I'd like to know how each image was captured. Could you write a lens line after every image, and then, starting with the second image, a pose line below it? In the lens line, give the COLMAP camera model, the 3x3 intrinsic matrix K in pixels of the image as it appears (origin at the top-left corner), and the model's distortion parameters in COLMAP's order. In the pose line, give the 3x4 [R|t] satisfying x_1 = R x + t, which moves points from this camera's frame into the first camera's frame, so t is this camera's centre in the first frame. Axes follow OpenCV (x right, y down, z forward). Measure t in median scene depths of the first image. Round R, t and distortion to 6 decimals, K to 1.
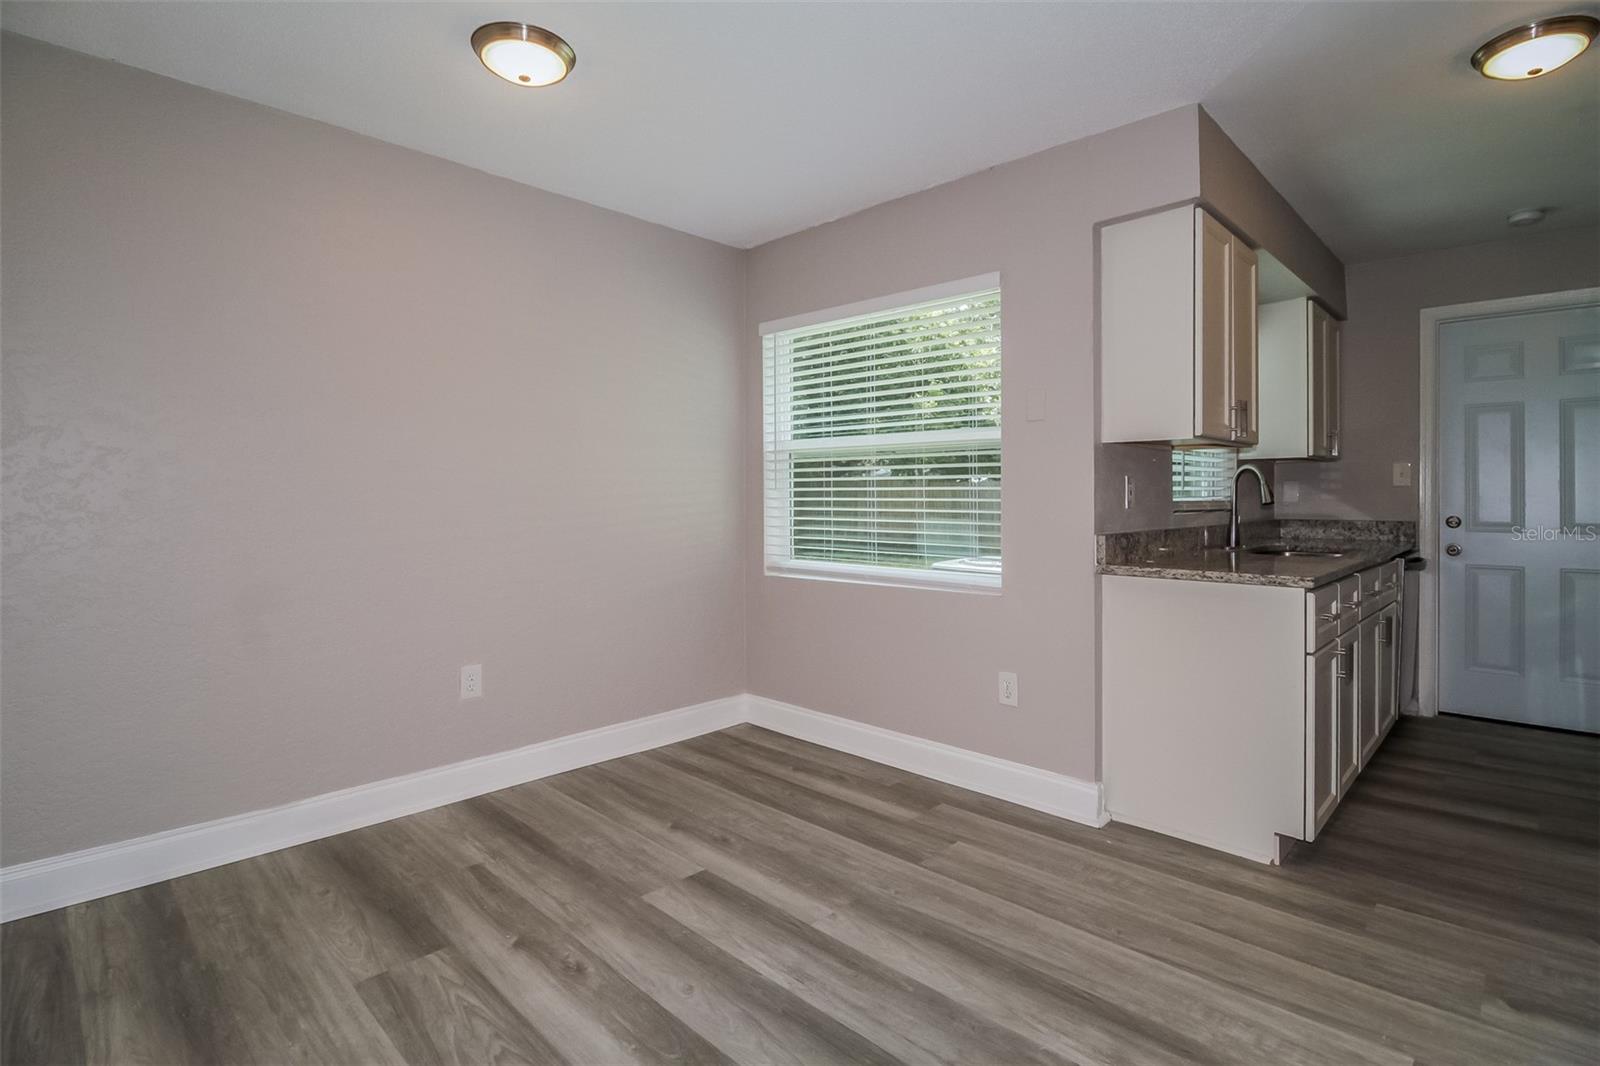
lens RADIAL K [[780.8, 0, 804.6], [0, 780.8, 525.8], [0, 0, 1]] dist [-0.012976, -0.002371]
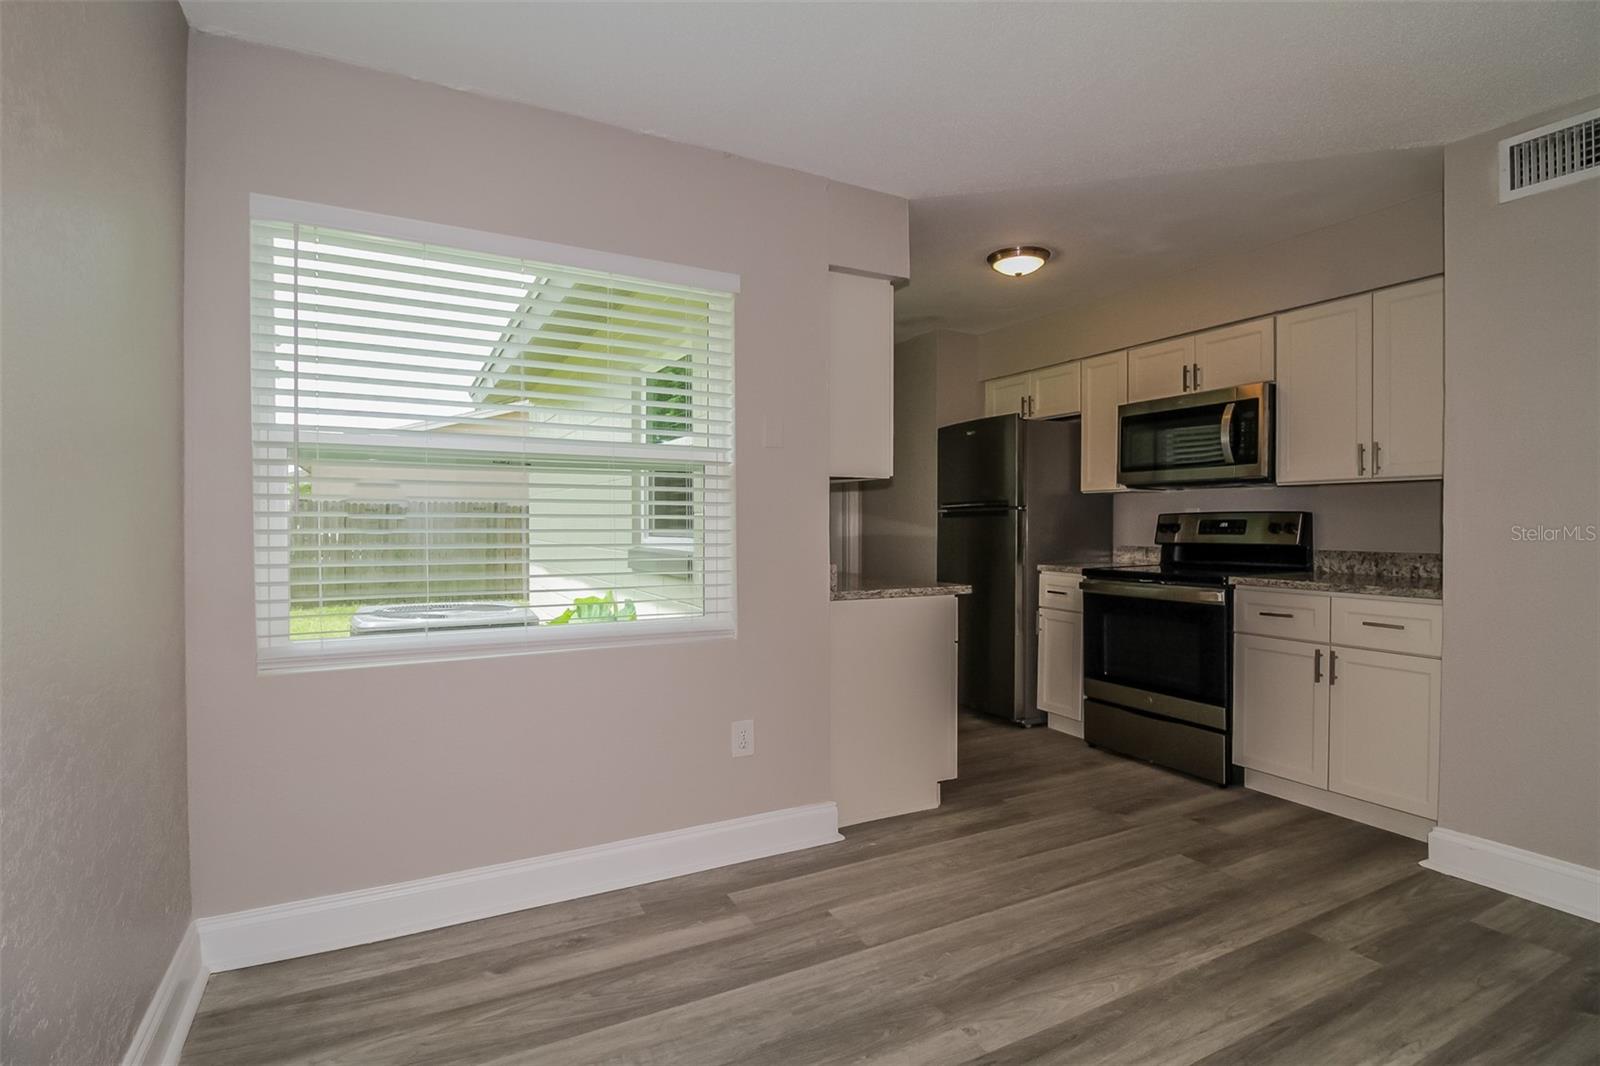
lens RADIAL K [[780.8, 0, 807.8], [0, 780.8, 533.0], [0, 0, 1]] dist [-0.012976, -0.002371]
pose [[0.296961, -0.012235, 0.954811, -0.681564], [0.025817, 0.999655, 0.004780, -0.037585], [-0.954540, 0.023231, 0.297175, 0.763246]]
